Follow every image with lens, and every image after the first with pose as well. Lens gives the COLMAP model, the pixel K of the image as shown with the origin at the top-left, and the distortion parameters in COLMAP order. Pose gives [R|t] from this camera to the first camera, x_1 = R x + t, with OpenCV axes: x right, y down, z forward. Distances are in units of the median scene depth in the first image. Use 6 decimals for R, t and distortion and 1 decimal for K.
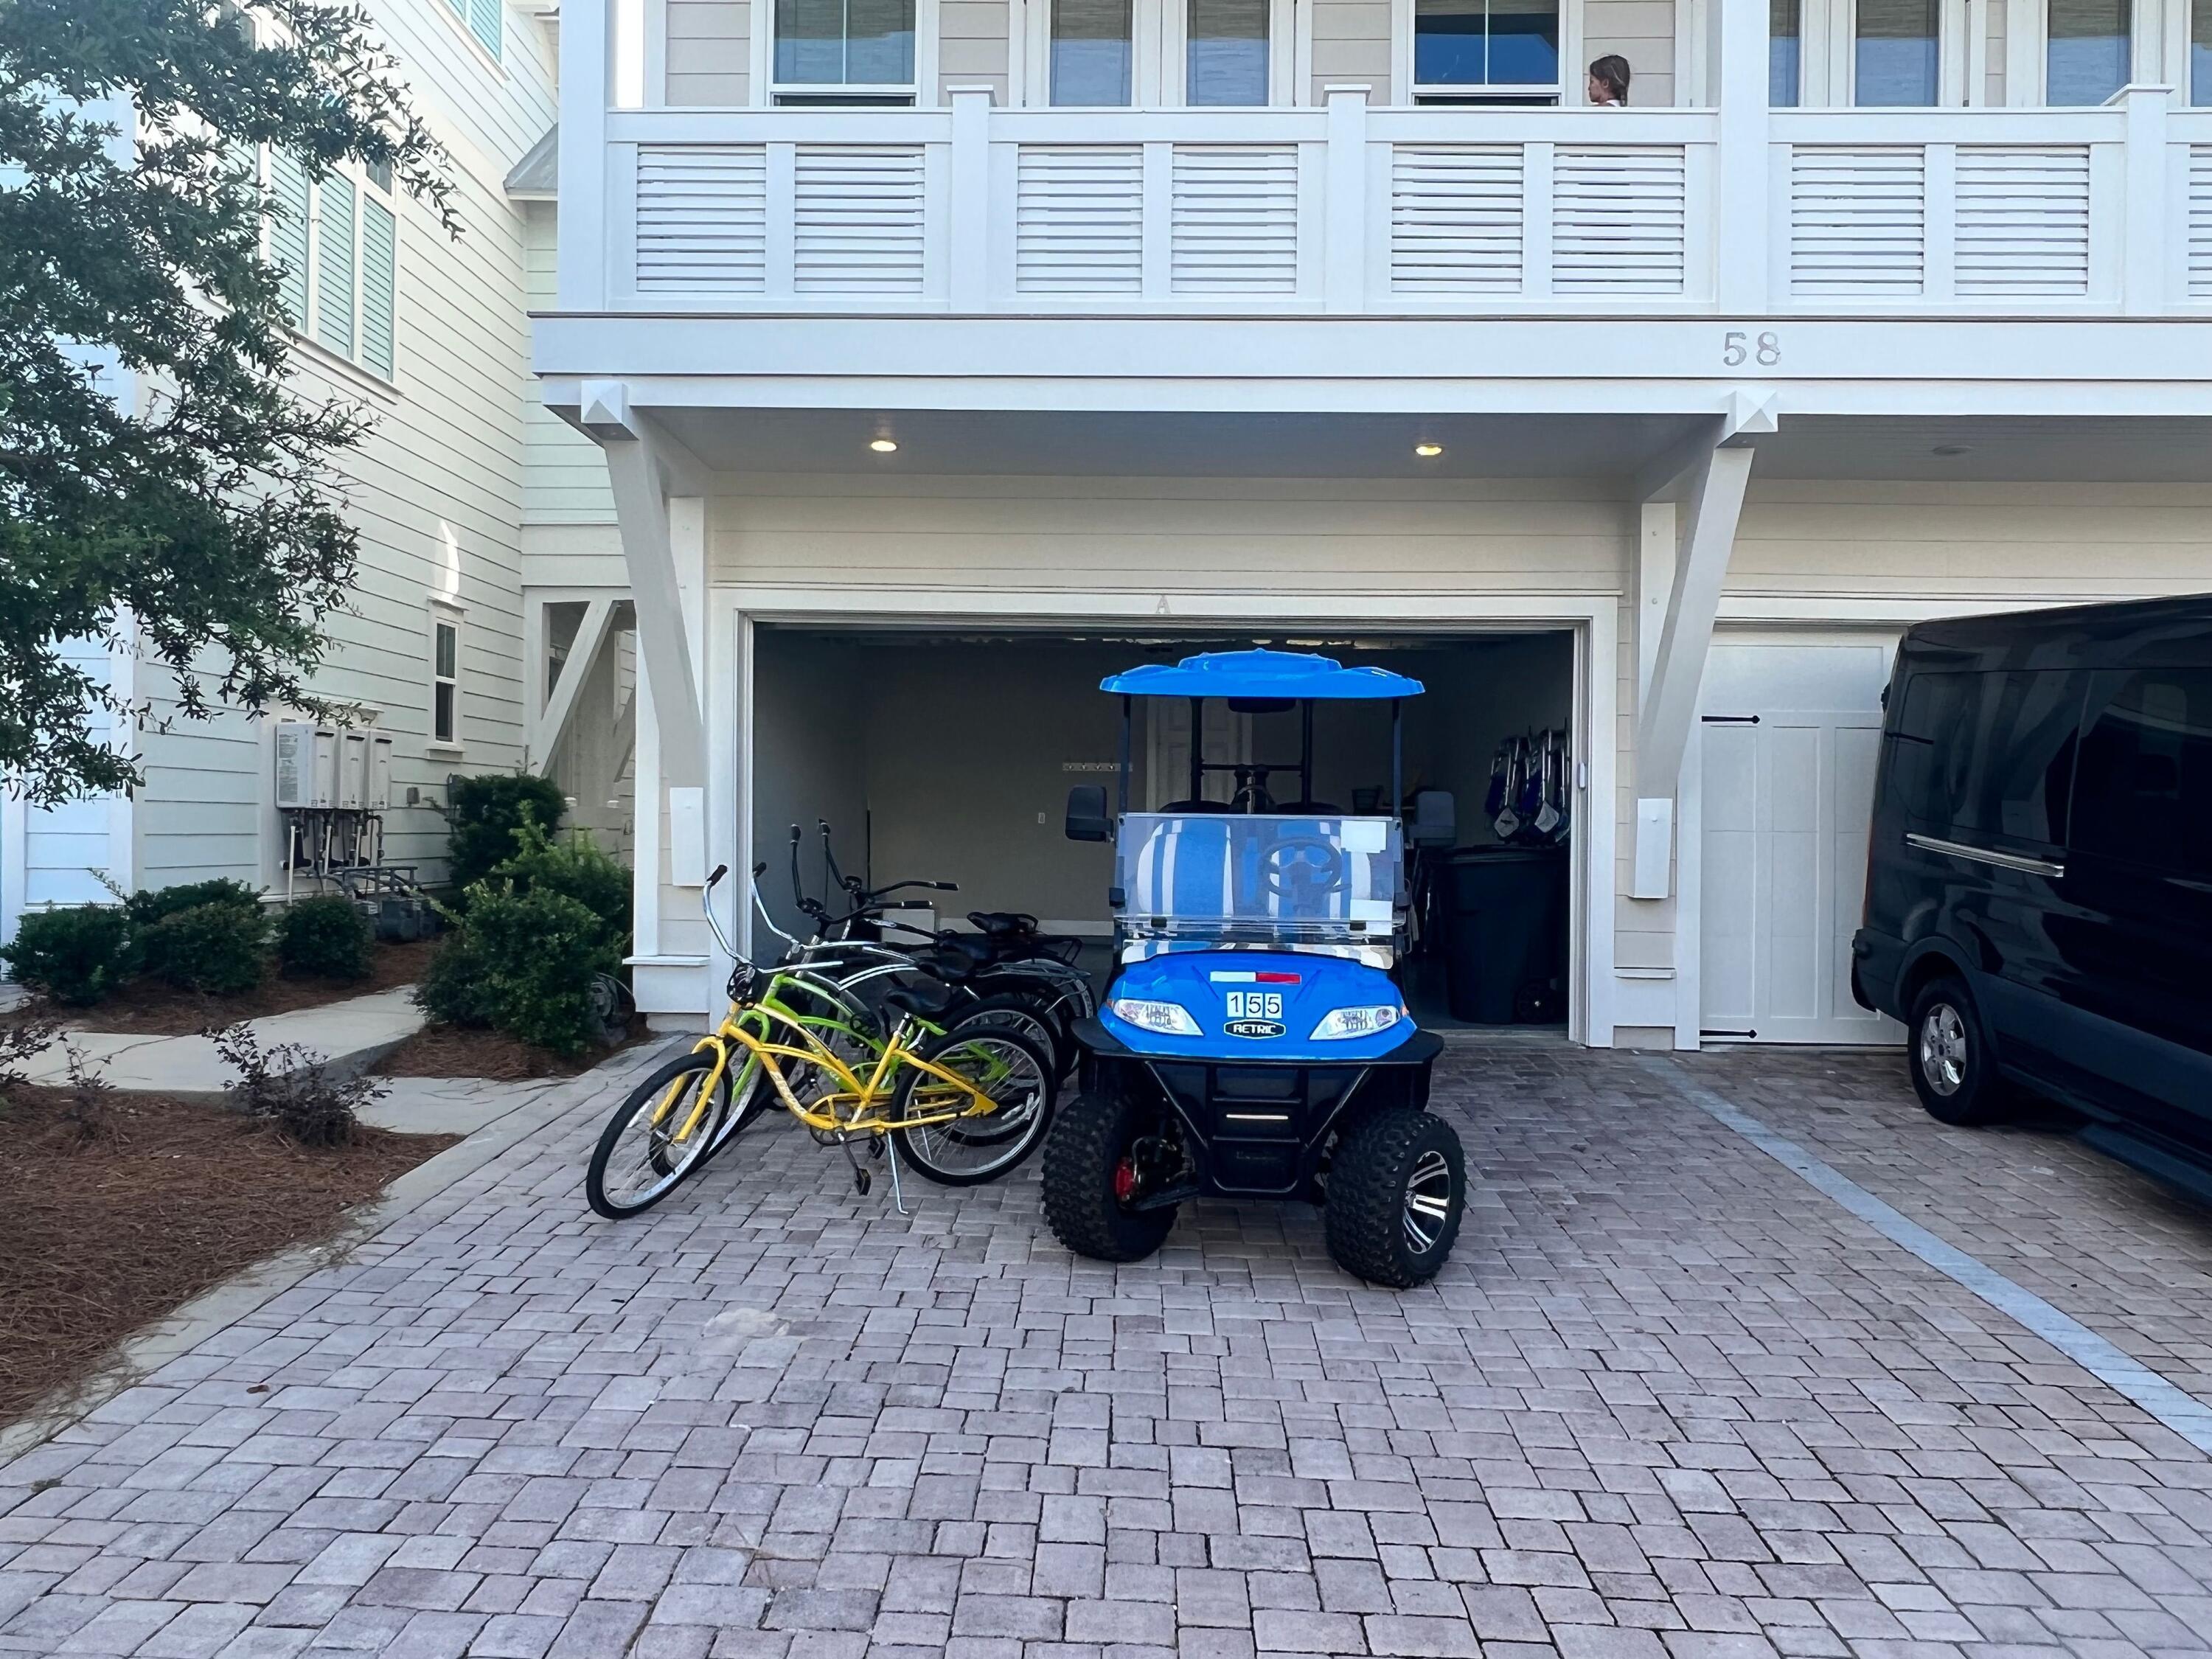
lens RADIAL K [[1579.3, 0, 1106.0], [0, 1579.3, 829.5], [0, 0, 1]] dist [-0.001361, -0.006058]
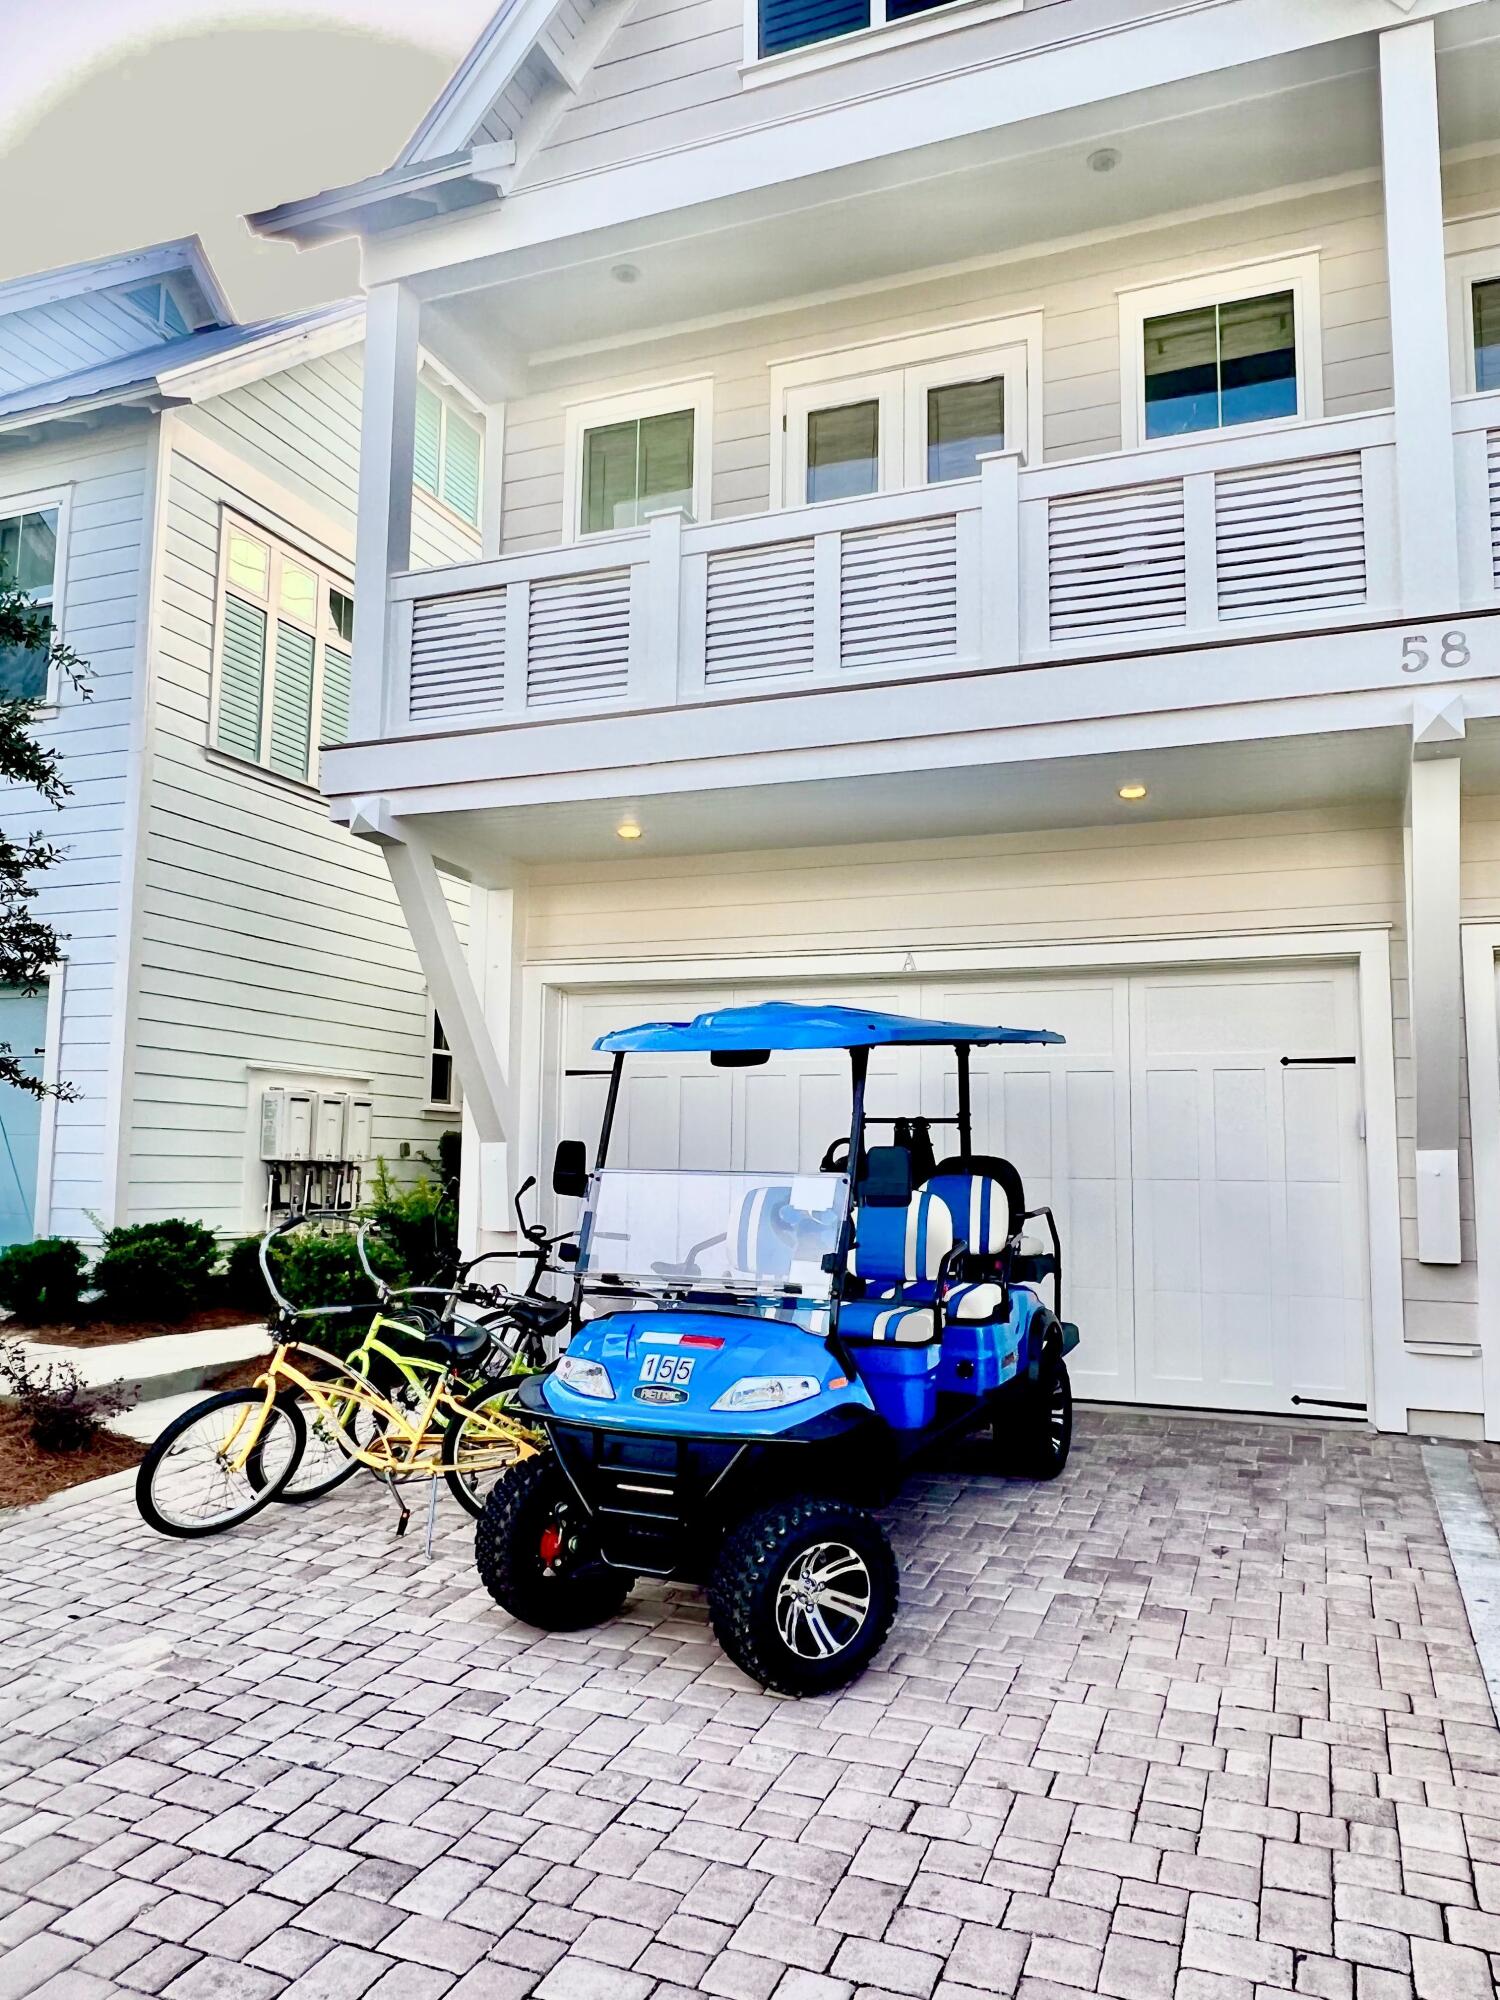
lens RADIAL K [[1427.9, 0, 752.7], [0, 1427.9, 1007.3], [0, 0, 1]] dist [-0.001361, -0.006058]
pose [[0.938304, -0.037202, -0.343804, 0.367336], [-0.003546, 0.993109, -0.117137, -0.005506], [0.345793, 0.111129, 0.931707, 0.145310]]
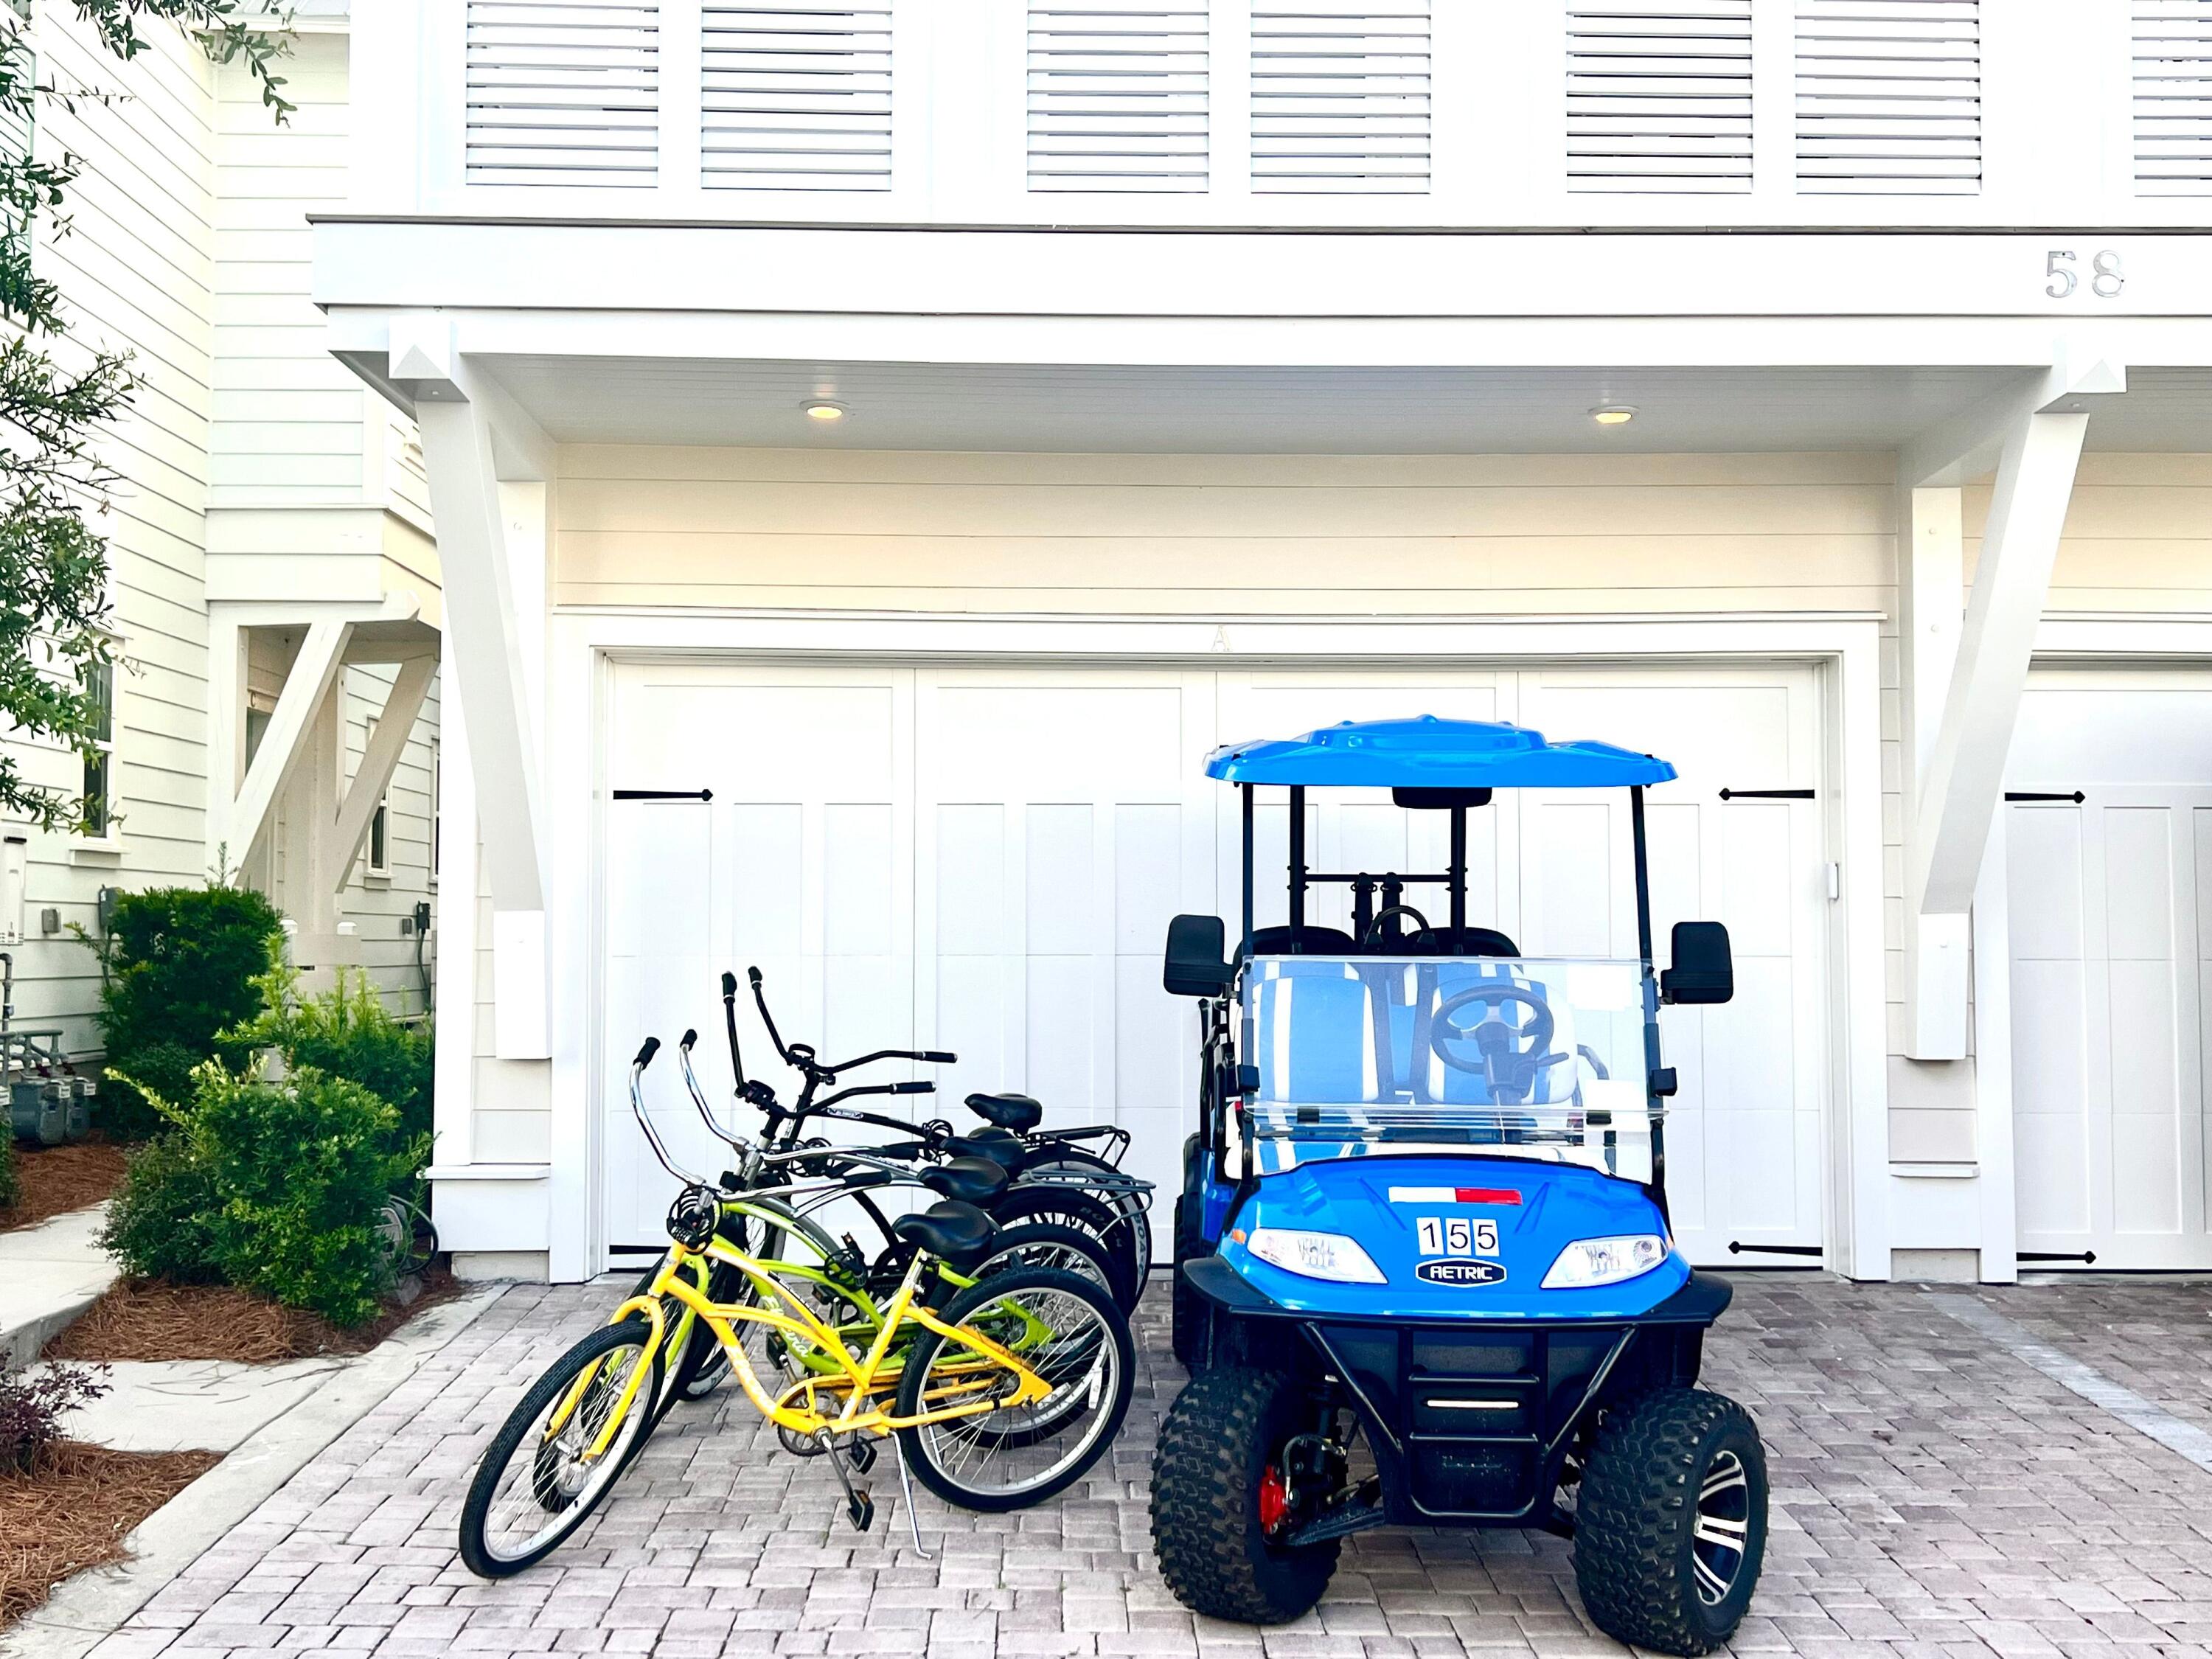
lens RADIAL K [[2345.4, 0, 1117.2], [0, 2345.4, 819.3], [0, 0, 1]] dist [0.112928, -0.233177]
pose [[0.998880, -0.008095, 0.046613, -0.081816], [0.010534, 0.998575, -0.052313, -0.014815], [-0.046123, 0.052745, 0.997542, -0.021433]]
